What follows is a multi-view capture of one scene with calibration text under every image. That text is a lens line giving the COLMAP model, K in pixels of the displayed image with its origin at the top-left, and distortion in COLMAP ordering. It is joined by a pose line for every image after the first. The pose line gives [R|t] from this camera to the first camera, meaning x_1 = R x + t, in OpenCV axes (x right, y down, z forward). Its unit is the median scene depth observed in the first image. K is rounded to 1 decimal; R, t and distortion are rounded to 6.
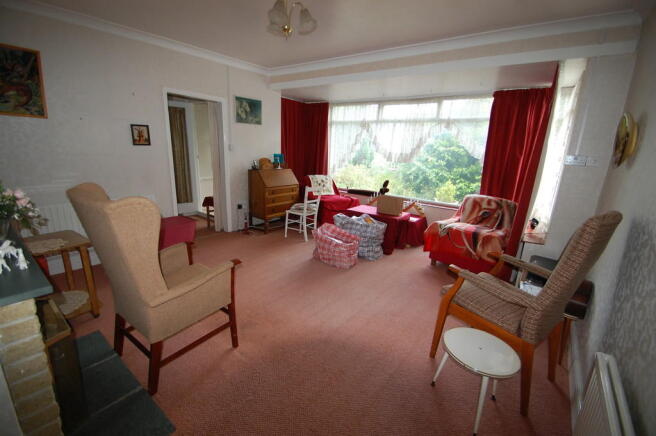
lens RADIAL K [[286.7, 0, 328.8], [0, 286.7, 218.4], [0, 0, 1]] dist [-0.001435, -0.000307]
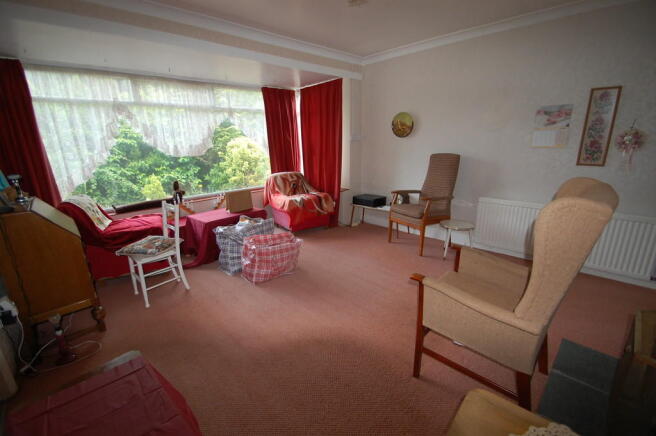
lens RADIAL K [[286.7, 0, 329.1], [0, 286.7, 214.9], [0, 0, 1]] dist [-0.001435, -0.000307]
pose [[0.124201, -0.298289, 0.946360, -0.556272], [0.273780, 0.927024, 0.256263, -0.142997], [-0.953739, 0.227267, 0.196803, 0.491930]]
